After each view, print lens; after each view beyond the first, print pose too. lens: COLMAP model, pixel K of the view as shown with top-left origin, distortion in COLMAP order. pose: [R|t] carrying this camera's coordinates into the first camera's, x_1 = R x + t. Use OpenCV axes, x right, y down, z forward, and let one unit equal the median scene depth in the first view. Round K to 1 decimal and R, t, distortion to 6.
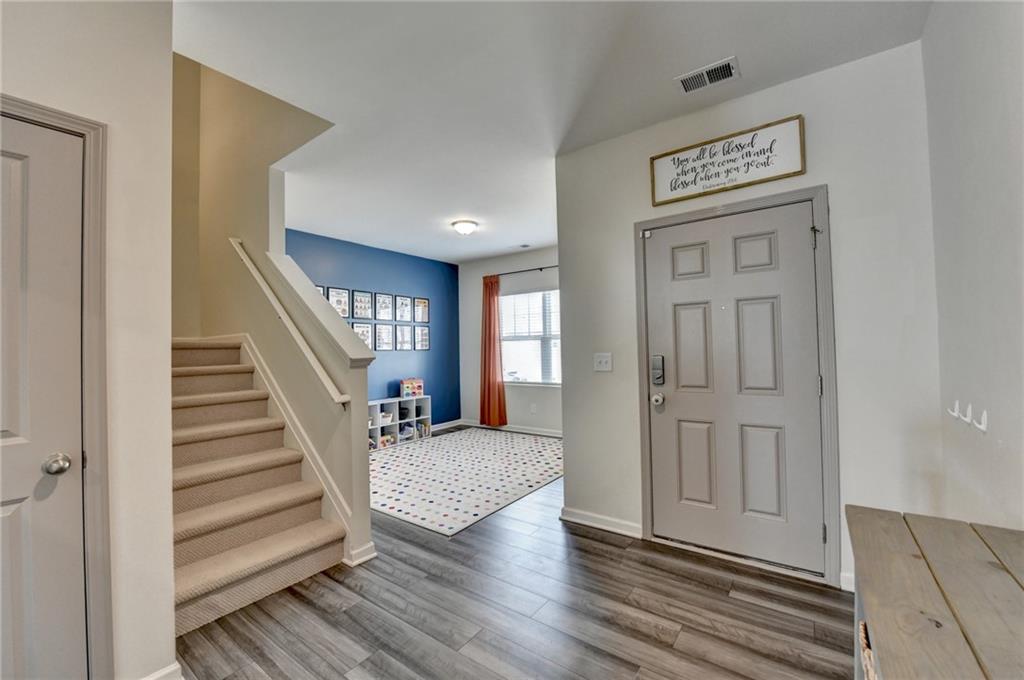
lens RADIAL K [[412.0, 0, 503.7], [0, 412.0, 341.4], [0, 0, 1]] dist [-0.016268, -0.001020]
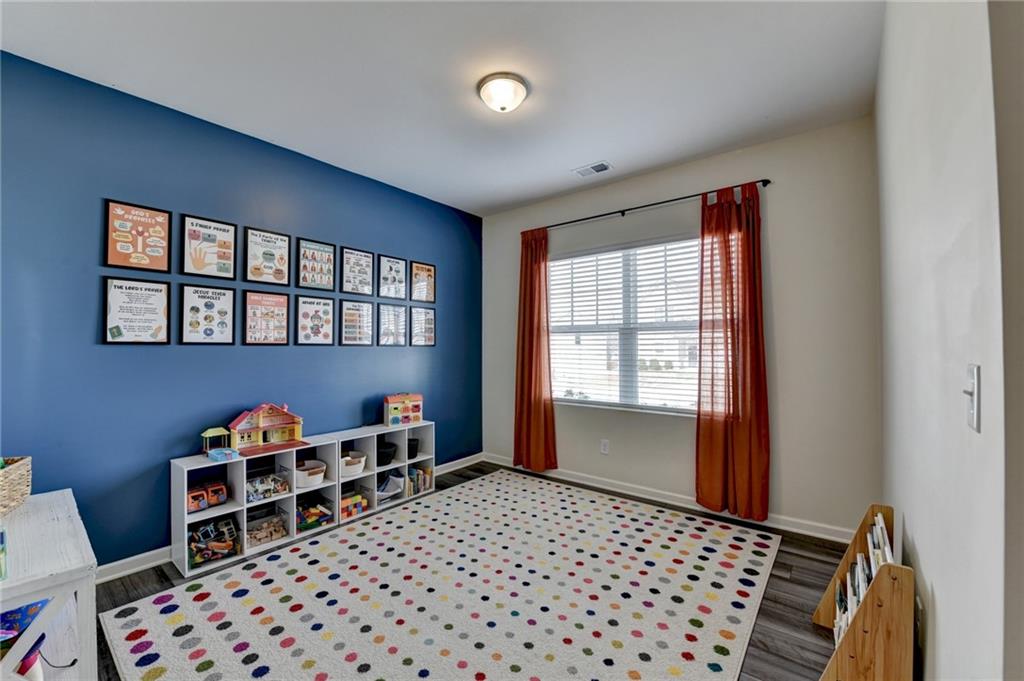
lens RADIAL K [[412.0, 0, 503.7], [0, 412.0, 341.9], [0, 0, 1]] dist [-0.016268, -0.001020]
pose [[0.999008, 0.016565, -0.041329, -0.071059], [-0.016225, 0.999832, 0.008556, 0.010717], [0.041464, -0.007877, 0.999109, 0.534726]]
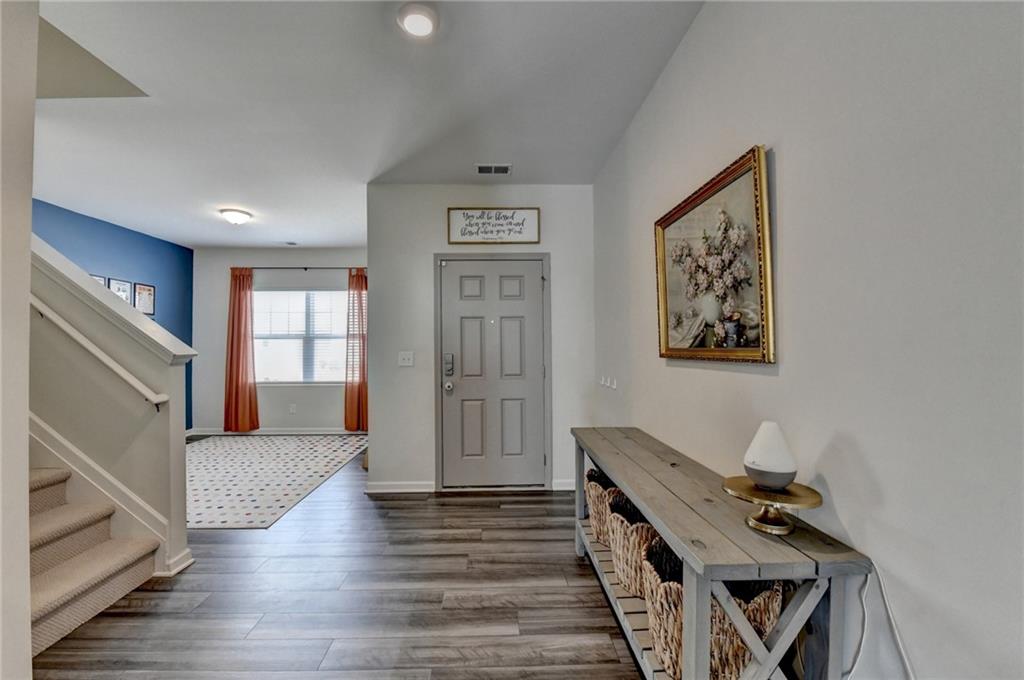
lens RADIAL K [[412.0, 0, 503.7], [0, 412.0, 341.4], [0, 0, 1]] dist [-0.016268, -0.001020]
pose [[0.784310, 0.023995, 0.619905, -0.194252], [-0.021765, 0.999701, -0.011160, 0.002755], [-0.619987, -0.004739, 0.784598, -0.107942]]
